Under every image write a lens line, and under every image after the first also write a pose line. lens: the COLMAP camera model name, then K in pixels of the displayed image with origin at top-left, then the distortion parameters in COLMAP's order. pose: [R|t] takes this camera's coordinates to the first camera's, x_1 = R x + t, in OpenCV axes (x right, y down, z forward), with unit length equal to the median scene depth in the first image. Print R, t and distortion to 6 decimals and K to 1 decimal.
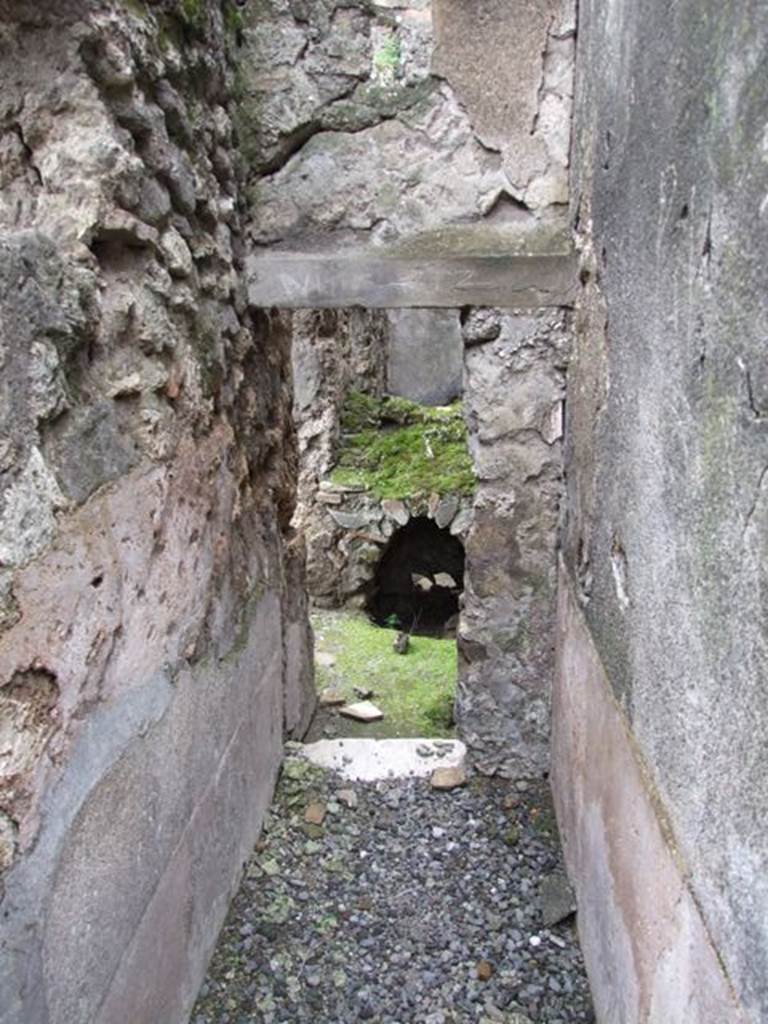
lens RADIAL K [[820.3, 0, 384.0], [0, 820.3, 512.0], [0, 0, 1]] dist [-0.046886, 0.033032]
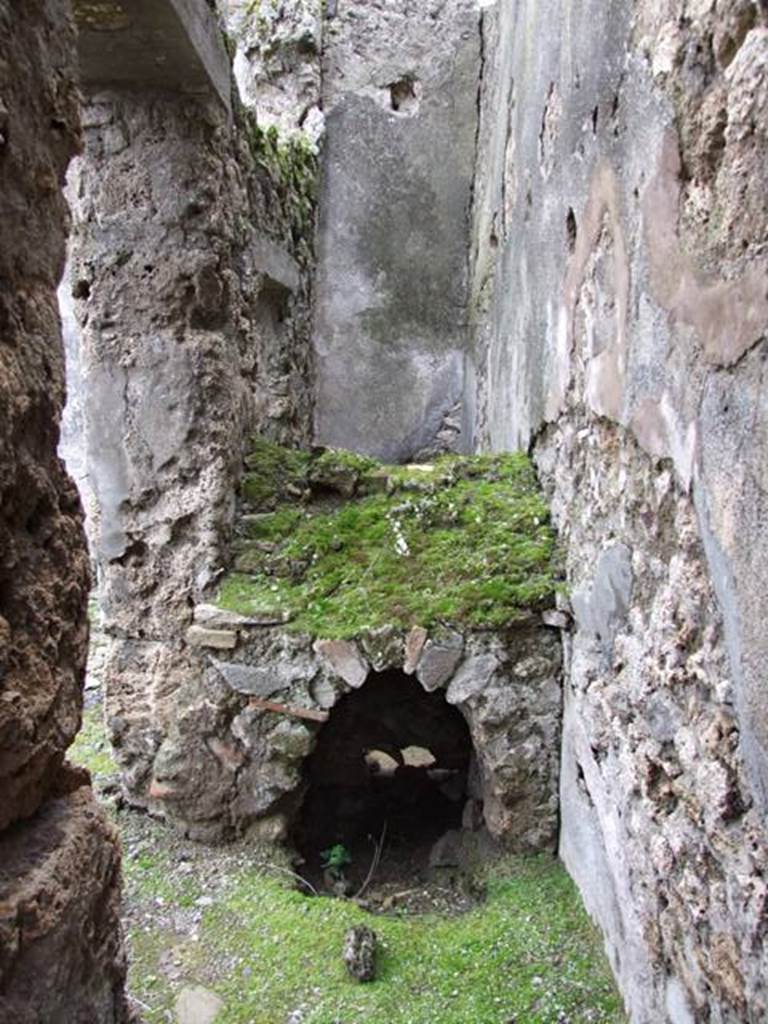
lens RADIAL K [[820.3, 0, 384.0], [0, 820.3, 512.0], [0, 0, 1]] dist [-0.046886, 0.033032]
pose [[0.994975, -0.005775, 0.099959, -0.010417], [0.014964, 0.995699, -0.091429, -0.046240], [-0.099001, 0.092466, 0.990782, 0.467421]]
